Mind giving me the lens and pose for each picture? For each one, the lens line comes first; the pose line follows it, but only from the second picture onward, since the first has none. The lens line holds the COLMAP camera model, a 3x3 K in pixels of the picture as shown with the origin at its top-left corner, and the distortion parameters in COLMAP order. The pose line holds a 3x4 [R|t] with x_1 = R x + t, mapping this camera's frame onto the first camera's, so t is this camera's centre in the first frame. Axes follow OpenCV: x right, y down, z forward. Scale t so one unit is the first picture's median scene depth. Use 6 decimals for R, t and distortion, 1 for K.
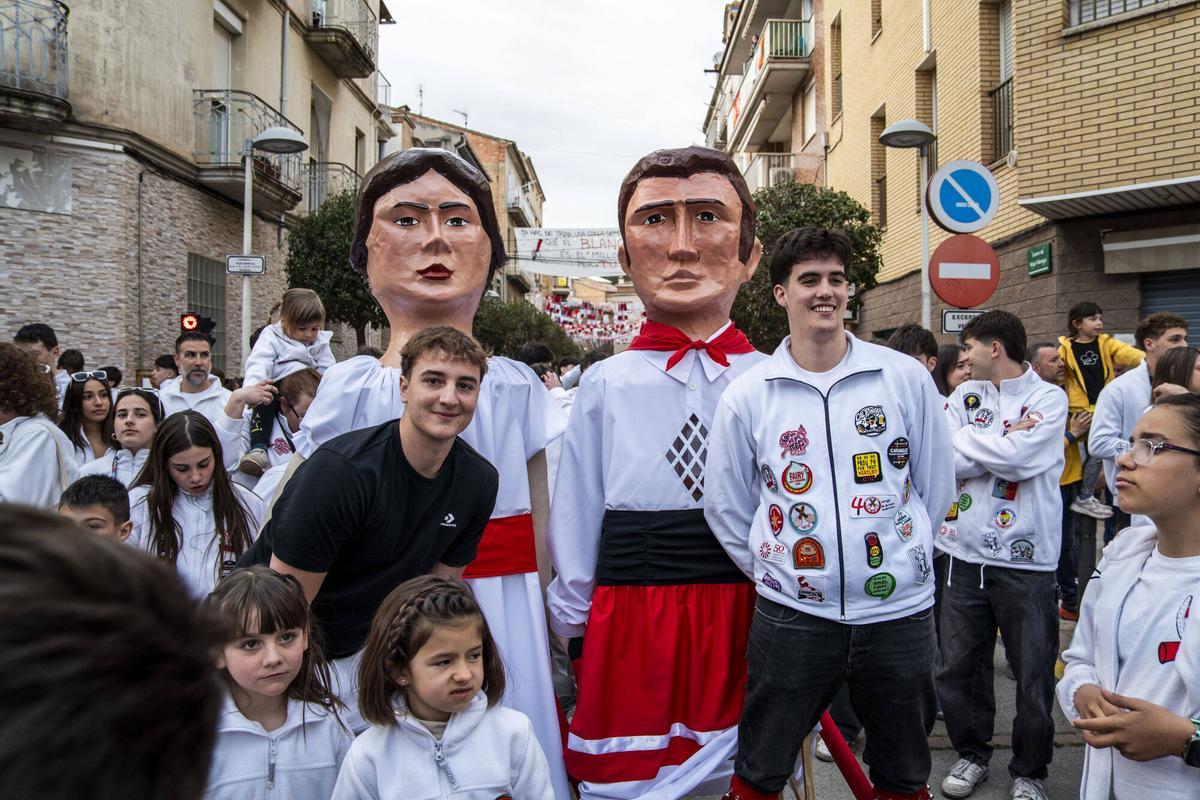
lens RADIAL K [[918.3, 0, 606.2], [0, 918.3, 431.5], [0, 0, 1]] dist [-0.116890, 0.045593]
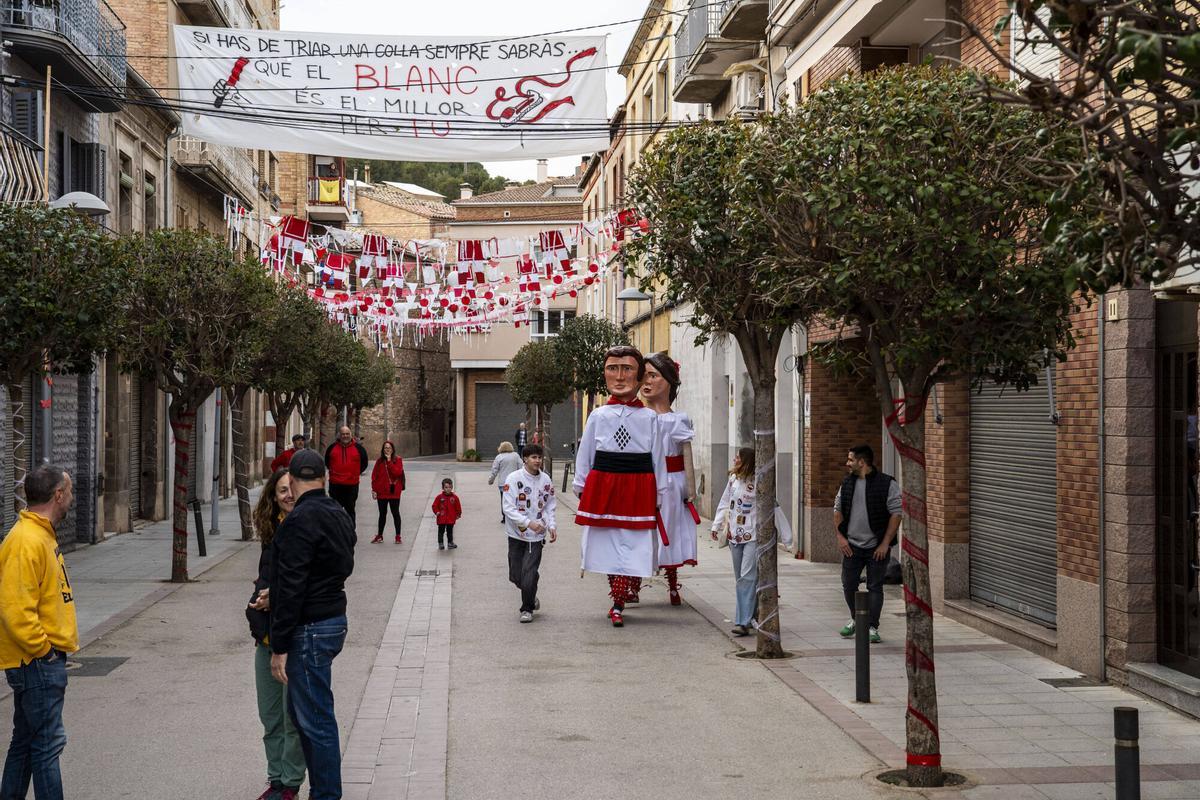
lens RADIAL K [[918.3, 0, 622.2], [0, 918.3, 392.3], [0, 0, 1]] dist [-0.116890, 0.045593]
pose [[0.994108, 0.004524, 0.108296, 0.039755], [0.000985, 0.998710, -0.050766, -0.054984], [-0.108386, 0.050574, 0.992822, 0.607111]]
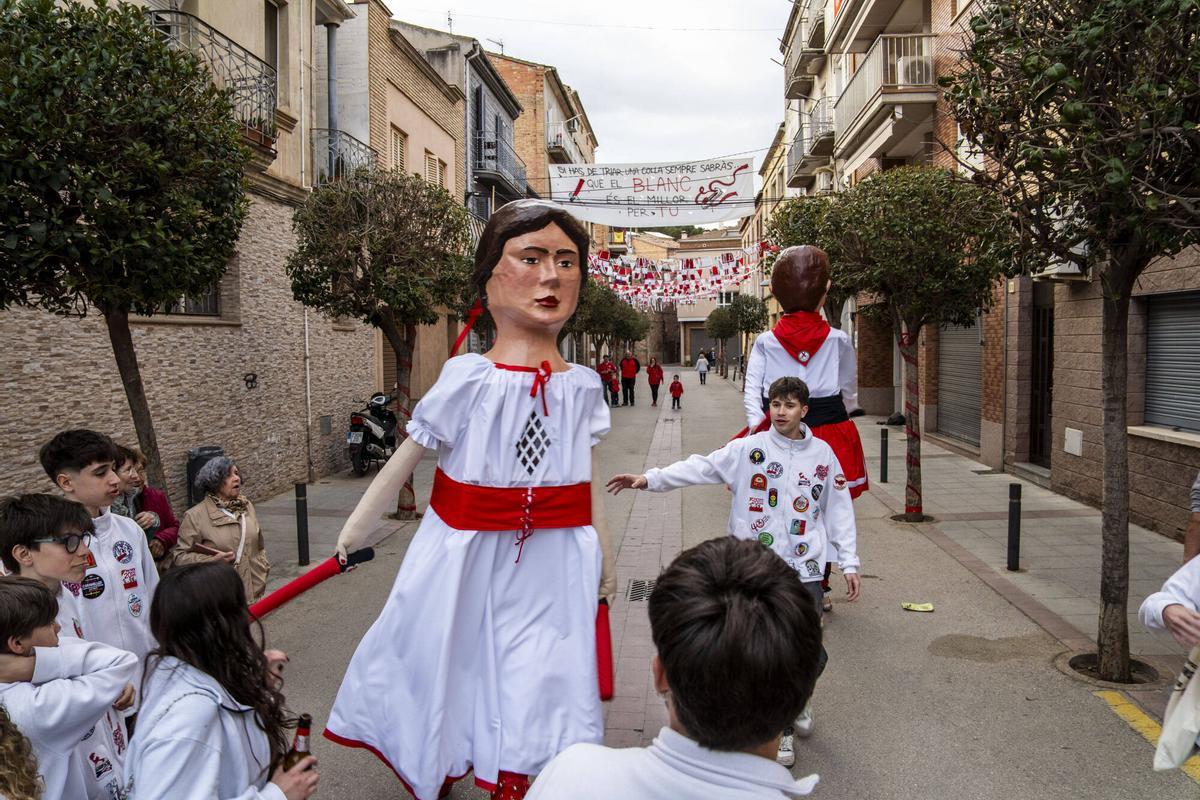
lens RADIAL K [[761.6, 0, 611.7], [0, 761.6, 375.3], [0, 0, 1]] dist [-0.099405, 0.056863]
pose [[0.996888, -0.008331, -0.078395, 0.003211], [0.008798, 0.999946, 0.005608, -0.042228], [0.078344, -0.006280, 0.996907, 0.333629]]
